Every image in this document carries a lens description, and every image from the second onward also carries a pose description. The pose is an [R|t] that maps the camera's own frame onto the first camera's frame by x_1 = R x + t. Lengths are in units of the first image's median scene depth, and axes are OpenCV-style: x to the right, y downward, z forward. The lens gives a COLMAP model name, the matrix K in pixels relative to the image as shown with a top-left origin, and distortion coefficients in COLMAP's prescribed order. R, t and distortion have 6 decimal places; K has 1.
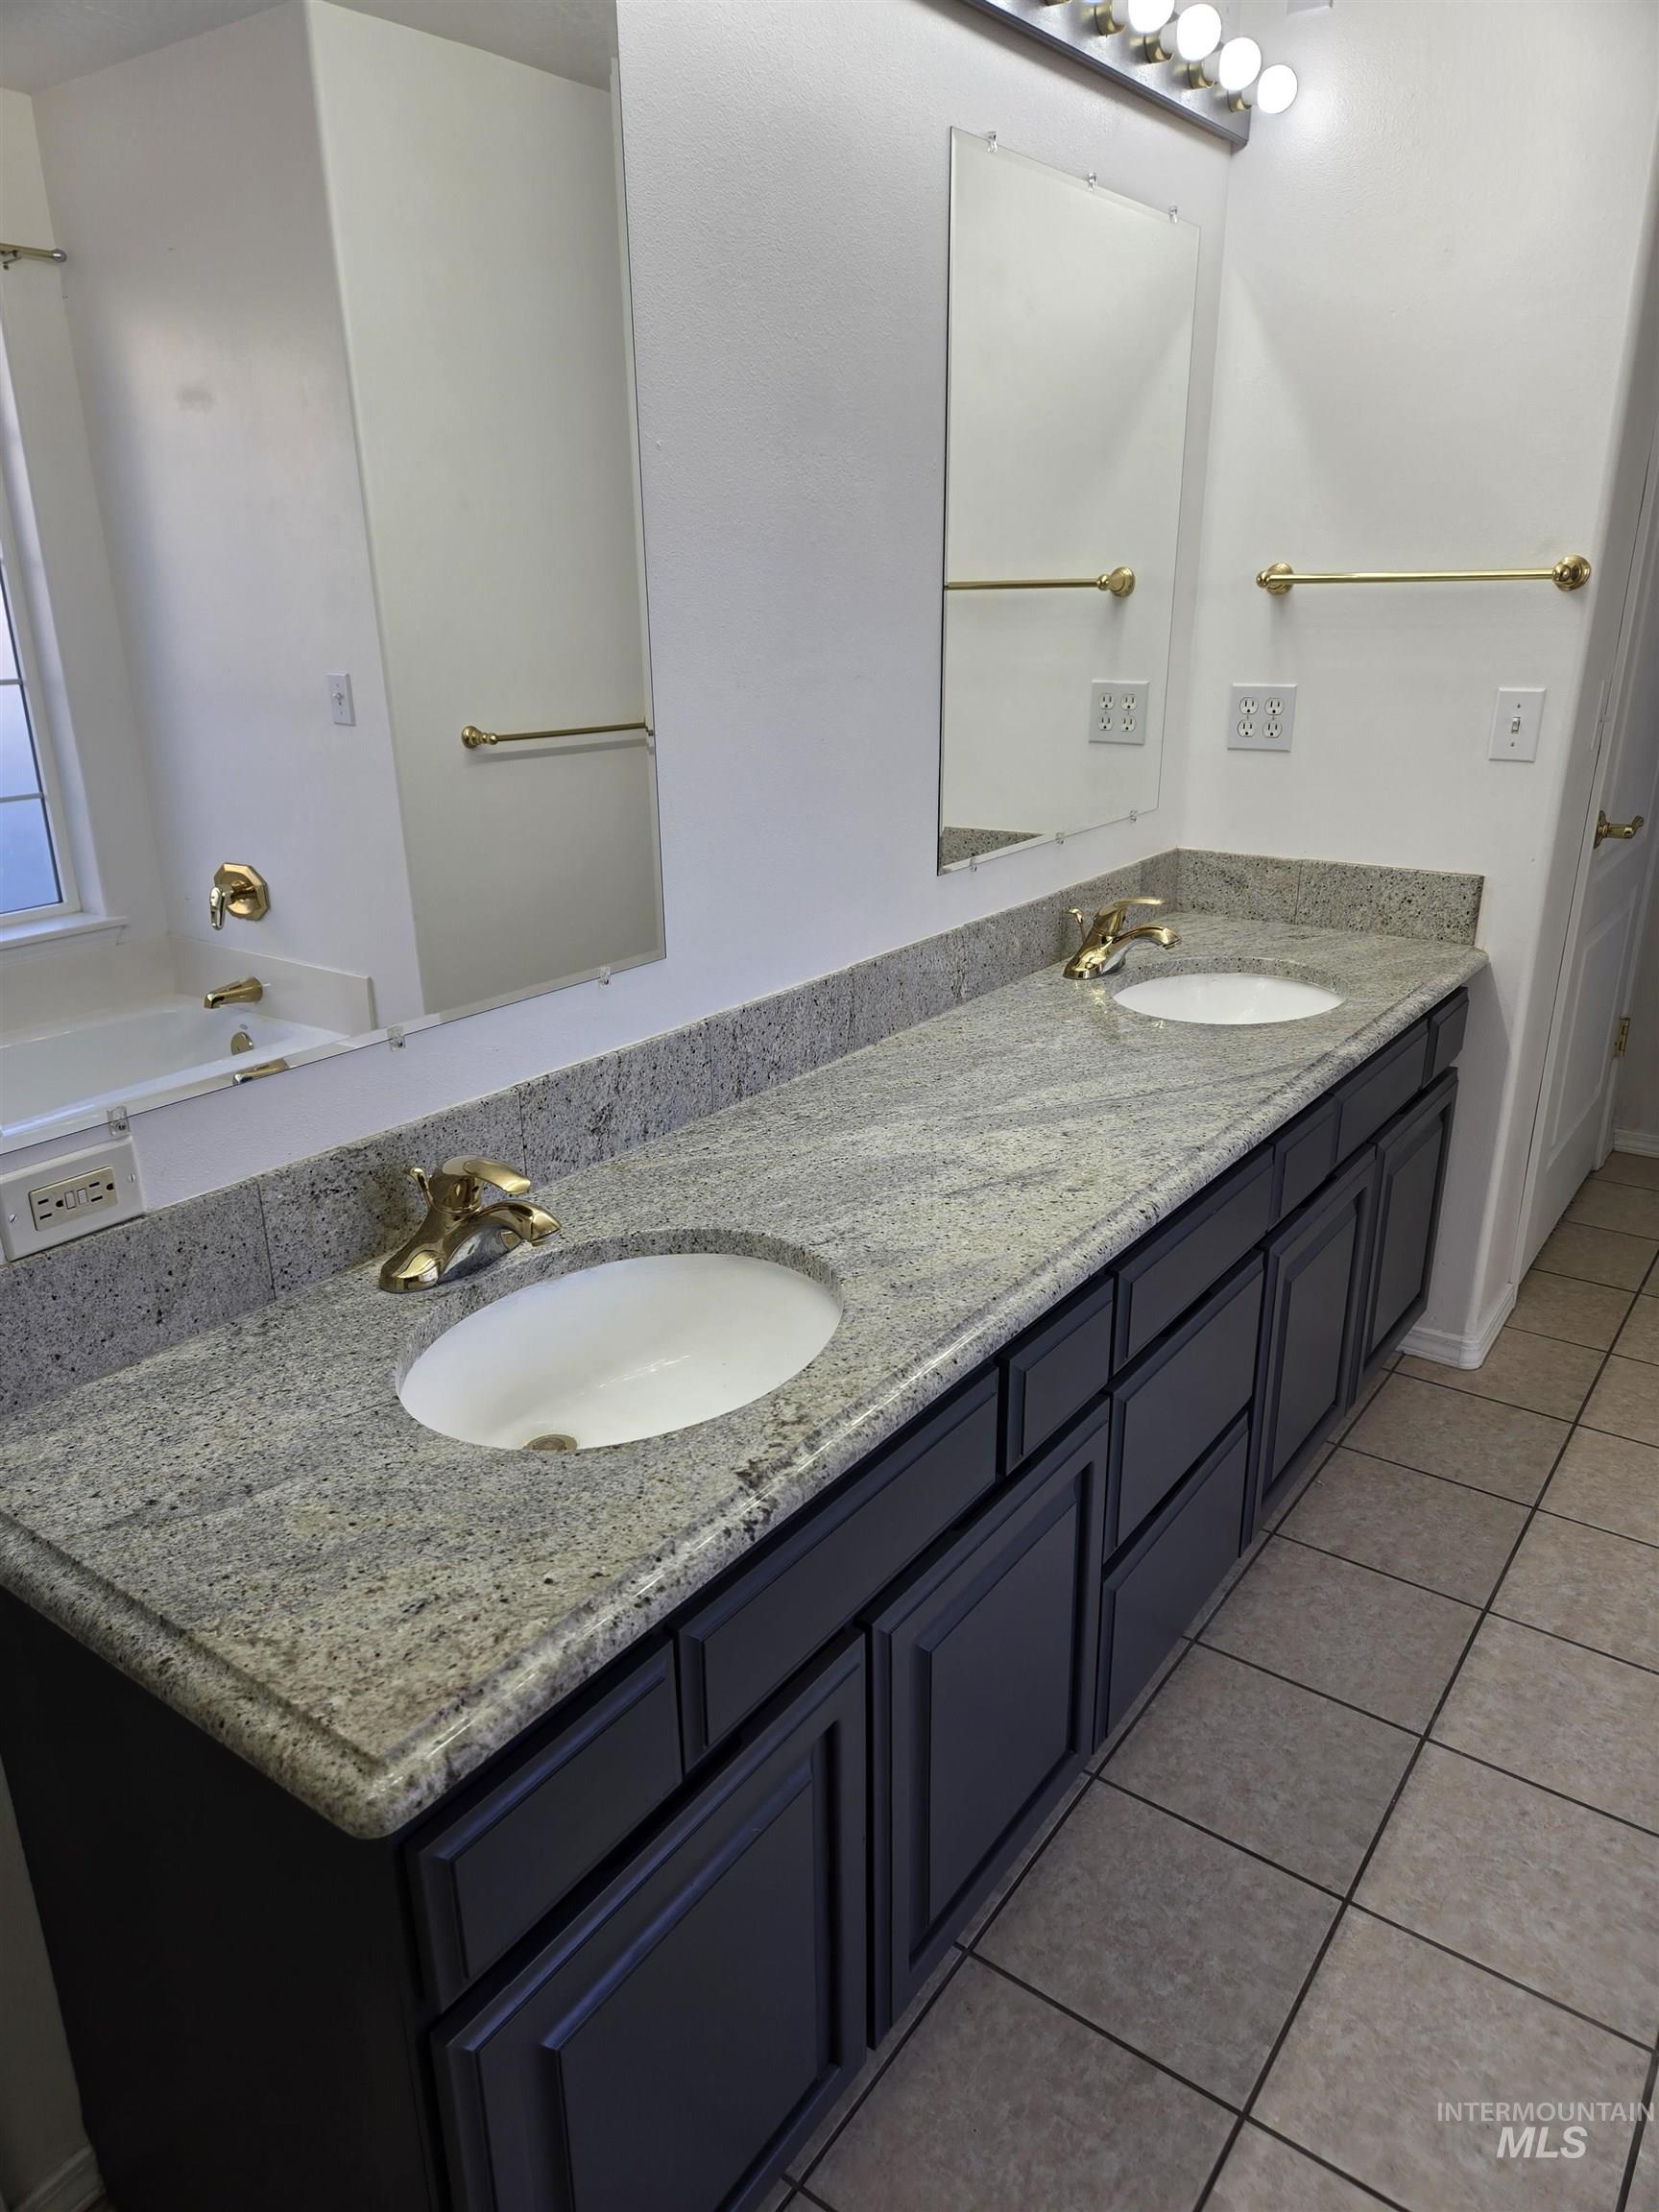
lens RADIAL K [[1467.7, 0, 815.3], [0, 1467.7, 1108.6], [0, 0, 1]] dist [0.082255, -0.070524]
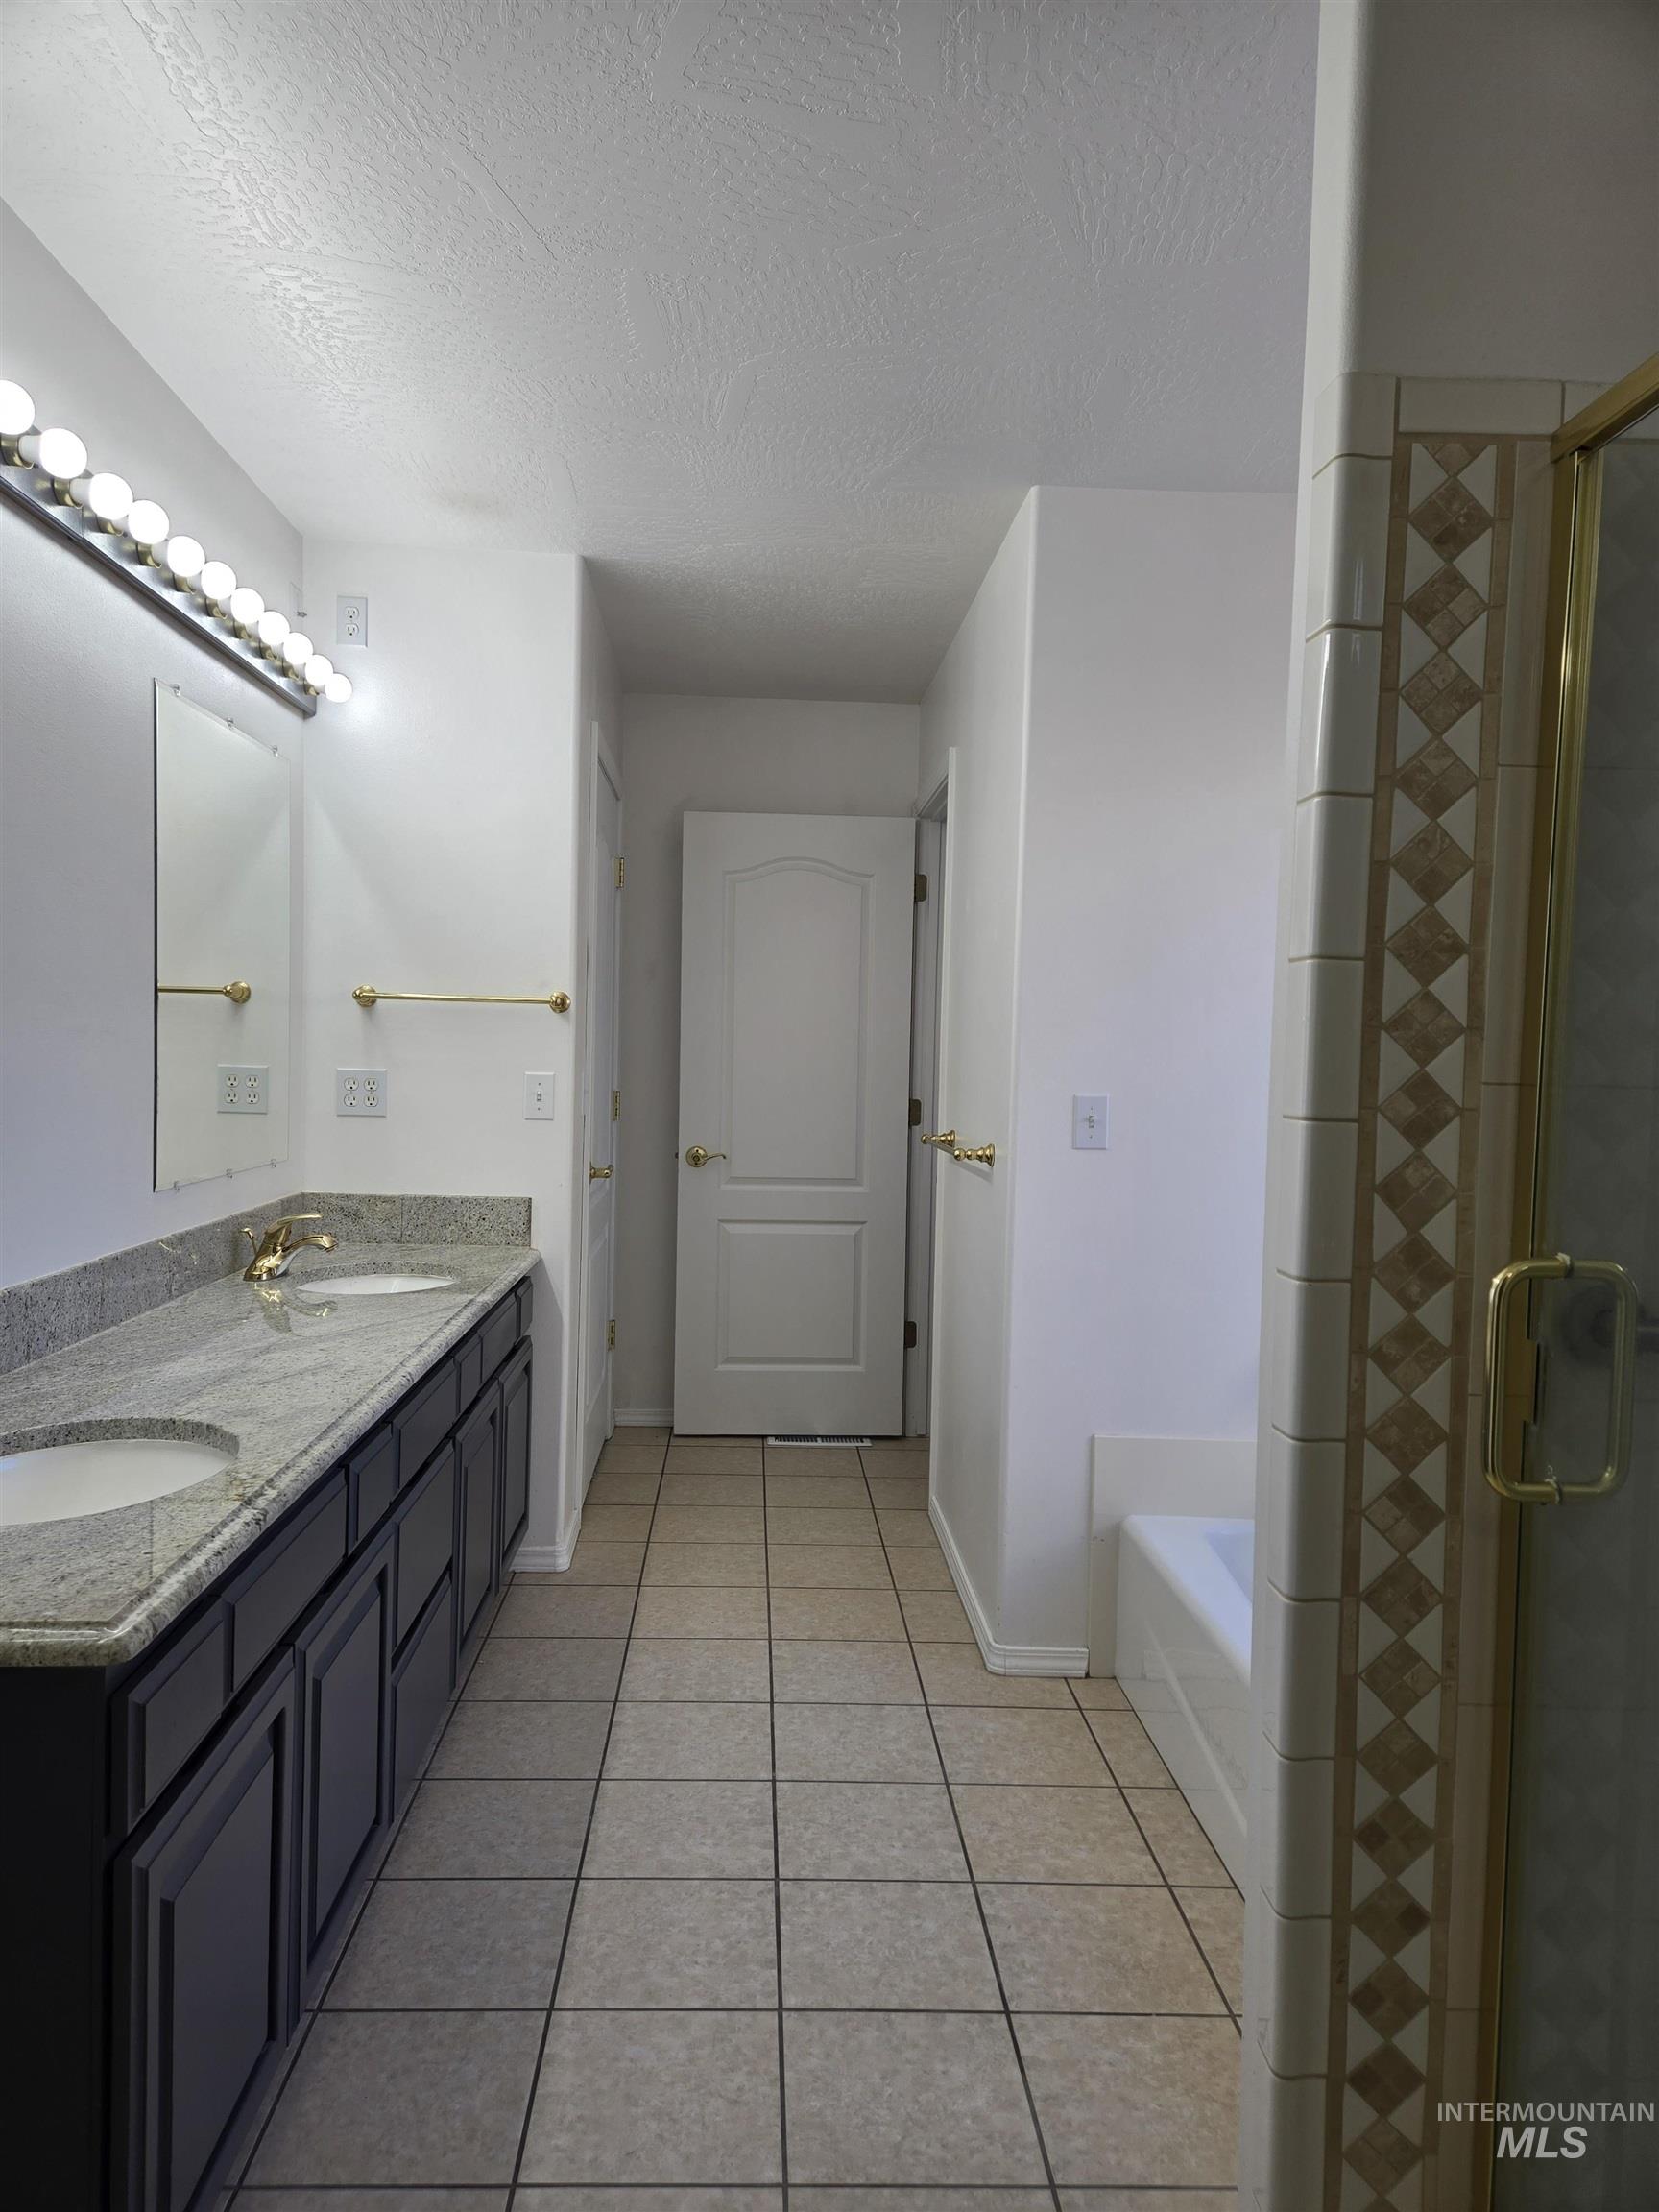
lens RADIAL K [[1467.7, 0, 815.3], [0, 1467.7, 1108.6], [0, 0, 1]] dist [0.082255, -0.070524]
pose [[0.775269, 0.008028, 0.631581, -0.251189], [0.179688, 0.955801, -0.232717, 0.150438], [-0.605533, 0.293906, 0.739560, -0.256258]]
